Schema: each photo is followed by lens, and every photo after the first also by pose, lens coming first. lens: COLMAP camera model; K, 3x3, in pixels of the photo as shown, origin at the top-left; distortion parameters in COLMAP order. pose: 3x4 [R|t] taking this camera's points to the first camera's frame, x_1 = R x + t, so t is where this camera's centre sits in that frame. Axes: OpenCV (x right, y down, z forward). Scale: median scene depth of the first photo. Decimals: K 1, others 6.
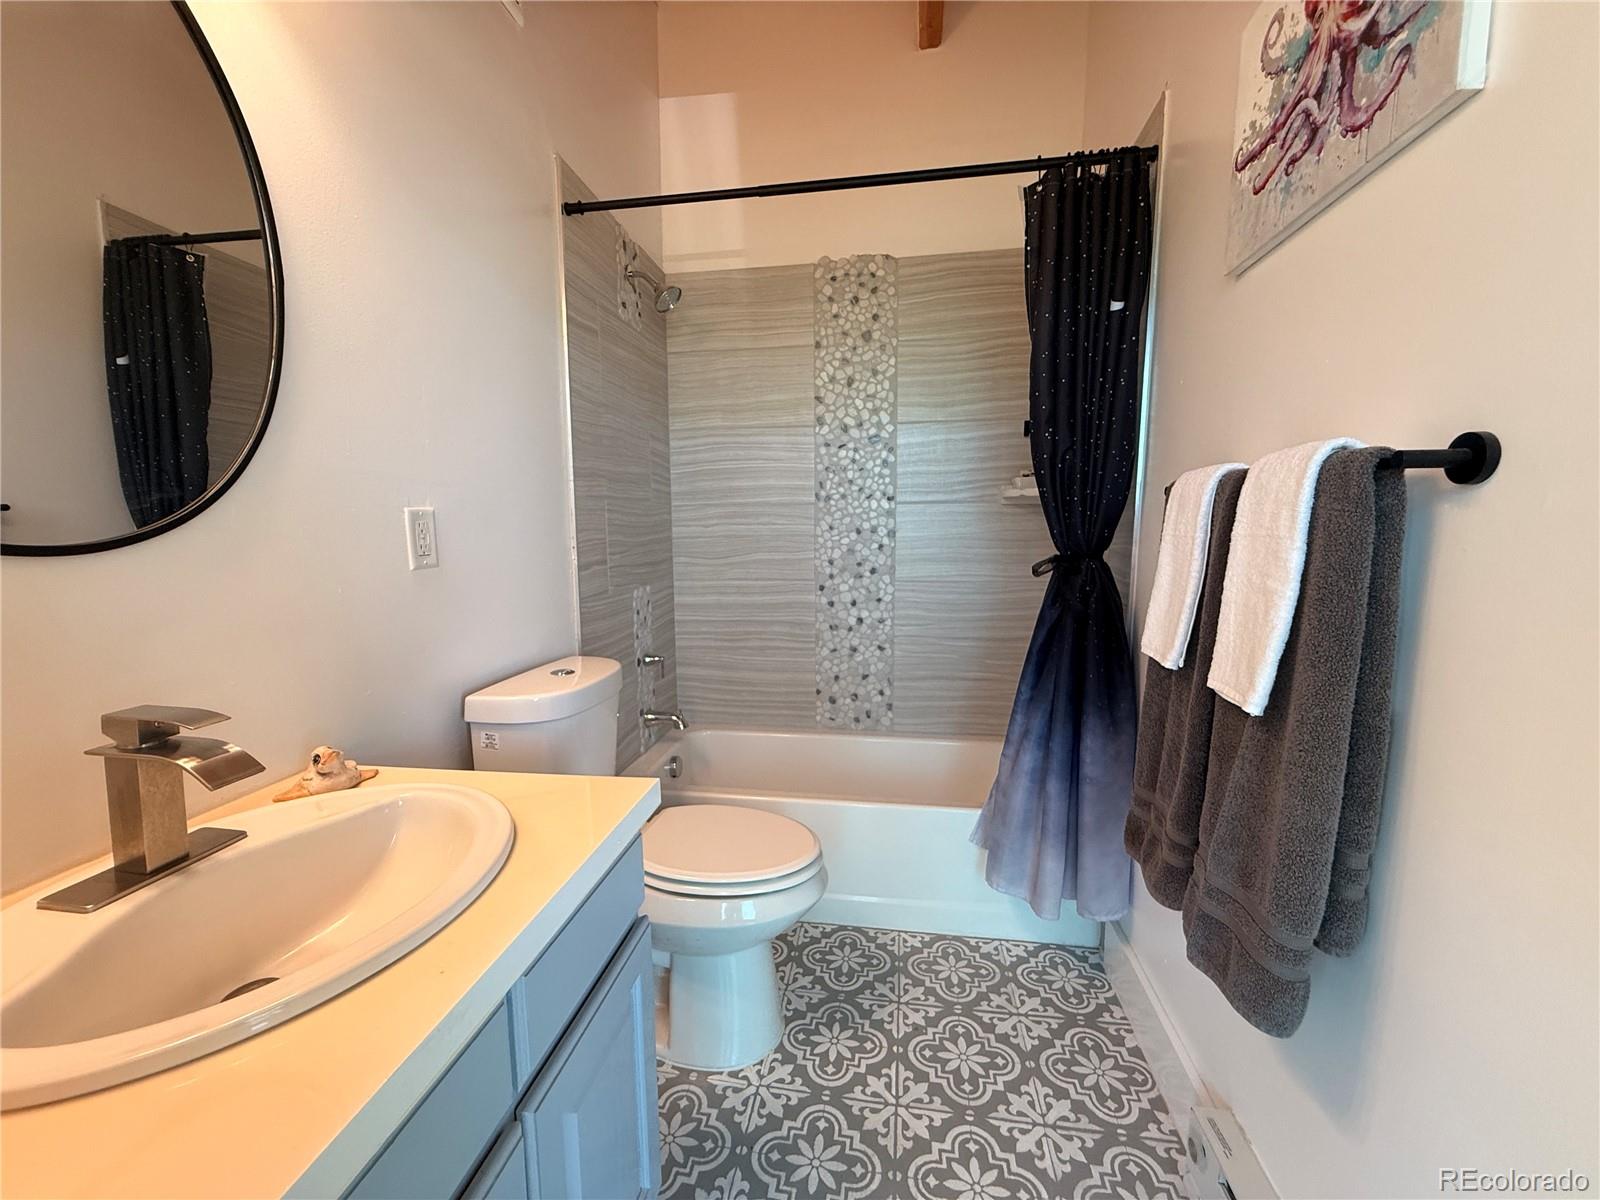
lens RADIAL K [[638.3, 0, 797.9], [0, 638.3, 602.4], [0, 0, 1]] dist [0.001577, 0.000830]
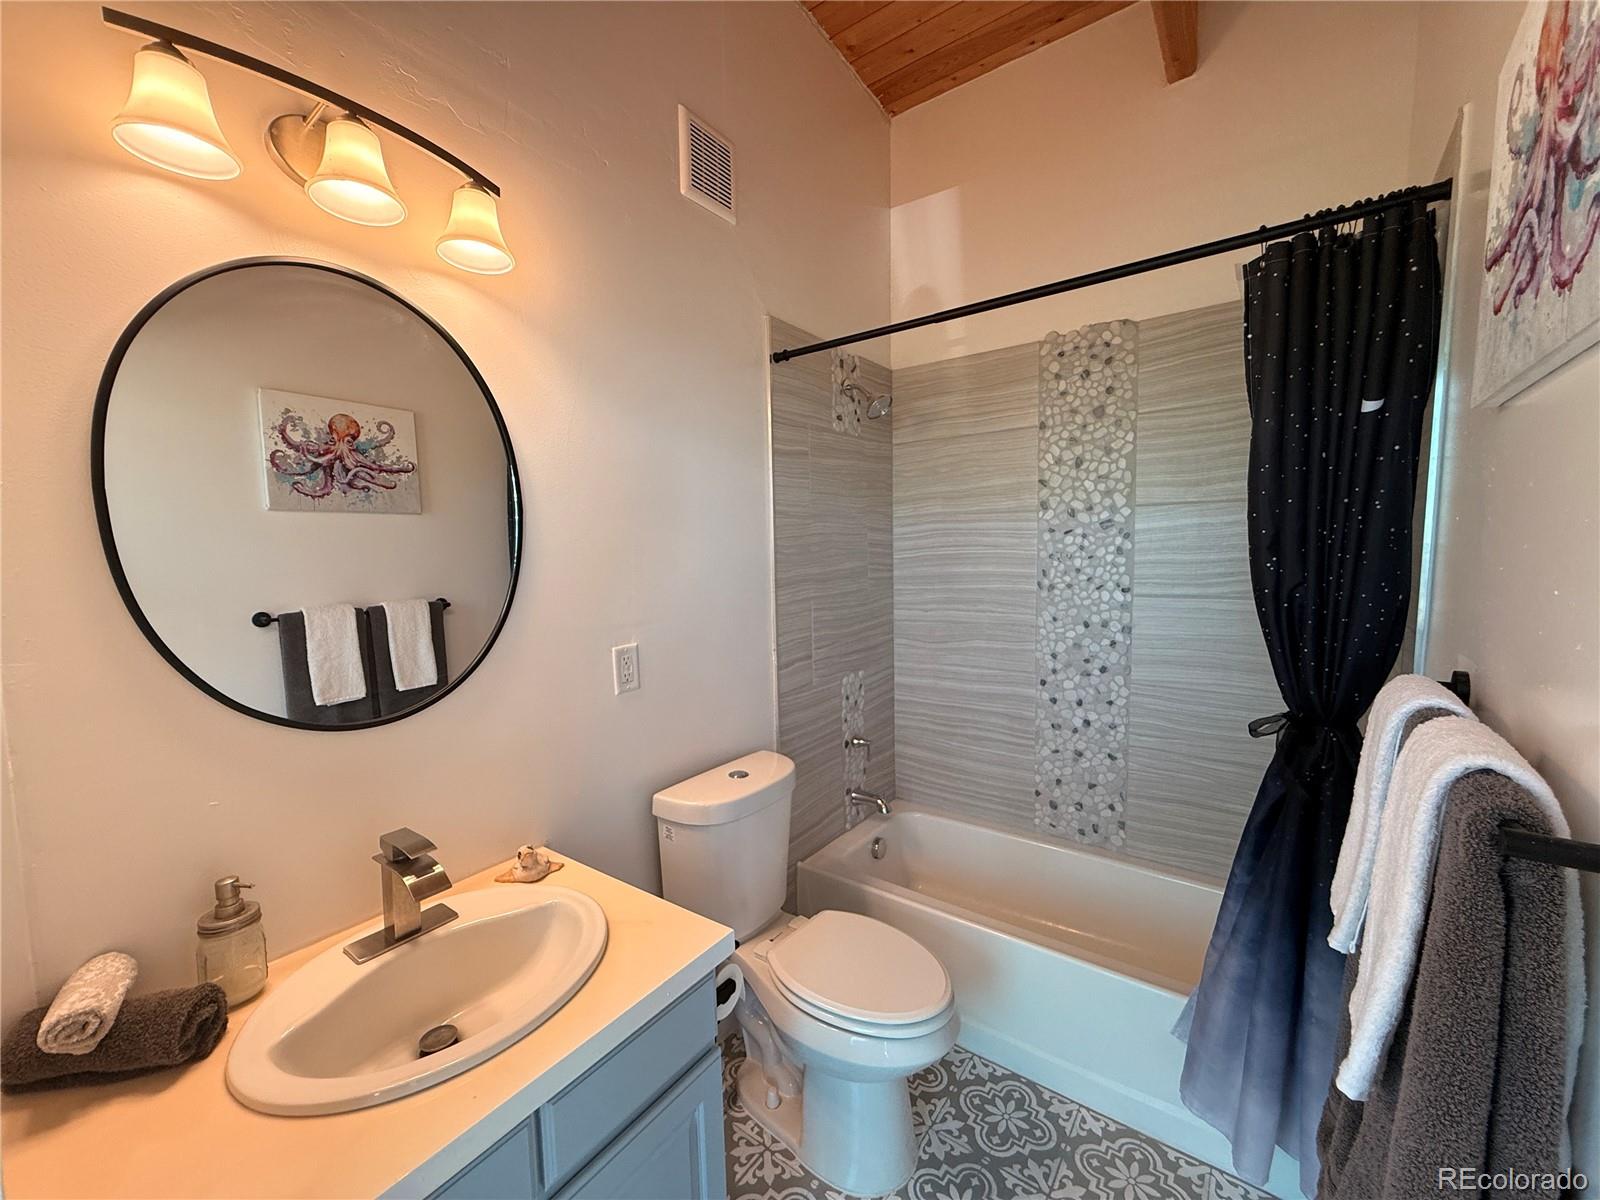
lens RADIAL K [[638.3, 0, 793.9], [0, 638.3, 606.1], [0, 0, 1]] dist [0.001577, 0.000830]
pose [[0.884592, 0.030307, -0.465379, 0.217897], [-0.040000, 0.999139, -0.010966, -0.163321], [0.464647, 0.028316, 0.885043, 0.015290]]
